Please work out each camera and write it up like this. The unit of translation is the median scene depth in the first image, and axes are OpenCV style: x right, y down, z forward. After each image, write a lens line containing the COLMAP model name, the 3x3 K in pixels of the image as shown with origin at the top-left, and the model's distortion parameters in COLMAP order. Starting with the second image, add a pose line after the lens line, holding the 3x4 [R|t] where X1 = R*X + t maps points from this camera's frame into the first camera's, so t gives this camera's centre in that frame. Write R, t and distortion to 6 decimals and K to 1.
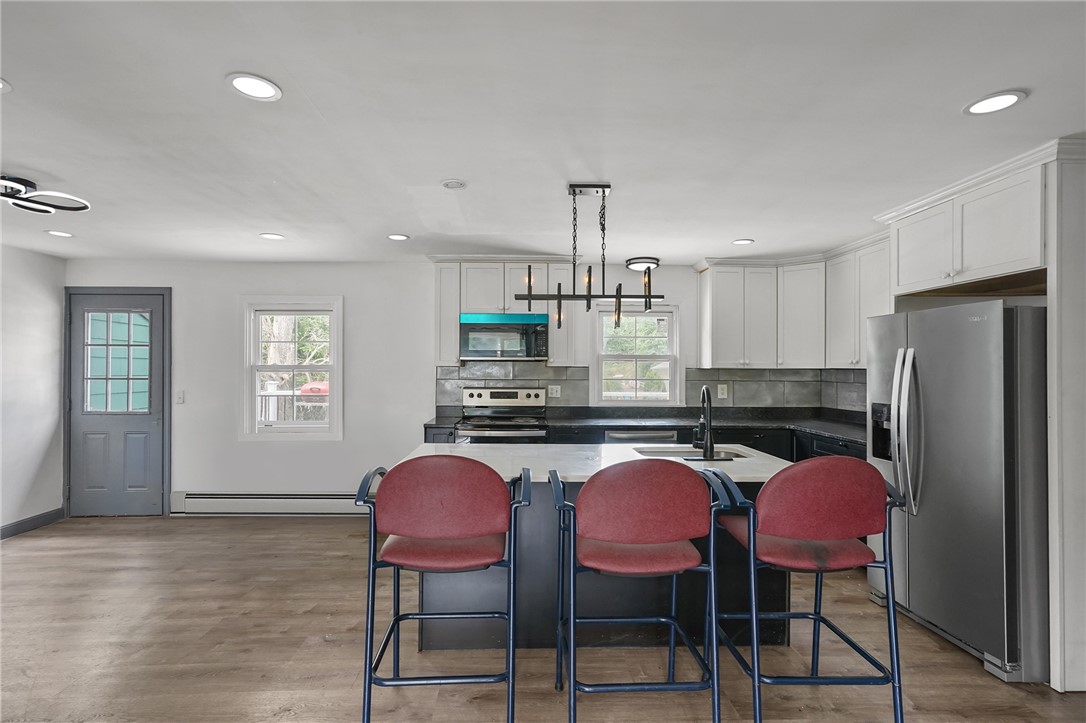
lens RADIAL K [[521.3, 0, 540.4], [0, 521.3, 363.7], [0, 0, 1]] dist [0.000579, 0.000984]
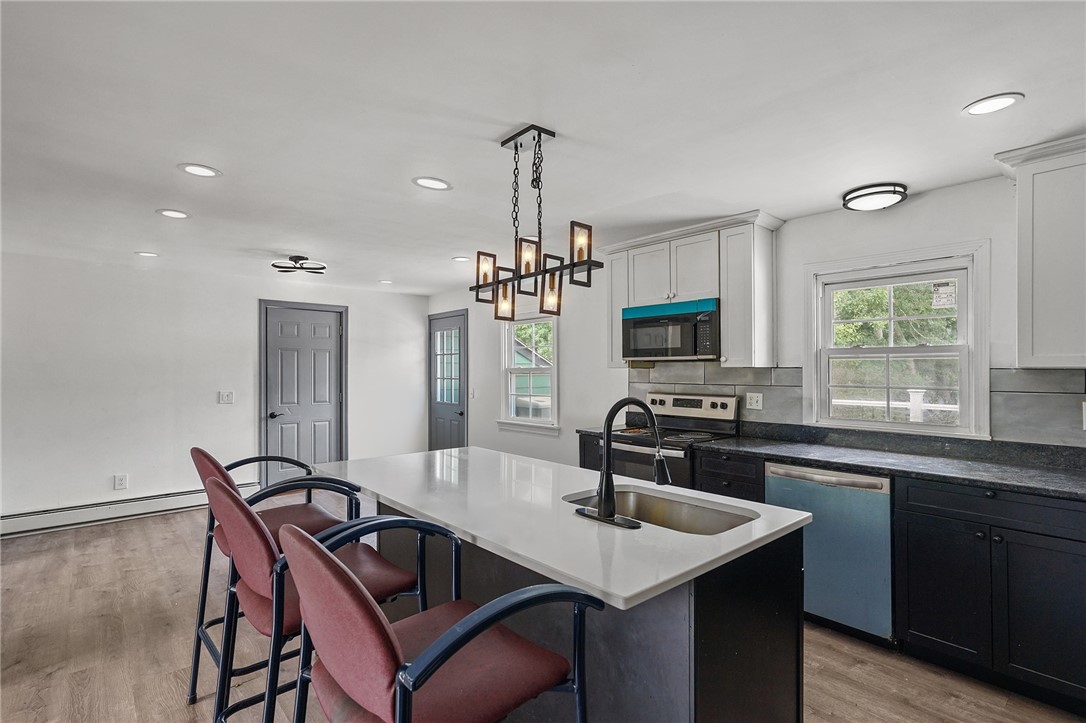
lens RADIAL K [[528.2, 0, 540.7], [0, 528.2, 358.1], [0, 0, 1]] dist [-0.002259, -0.000102]
pose [[0.640976, -0.020070, -0.767298, 0.416039], [0.008960, 0.999786, -0.018666, 0.003868], [0.767509, 0.005090, 0.641019, 0.300042]]
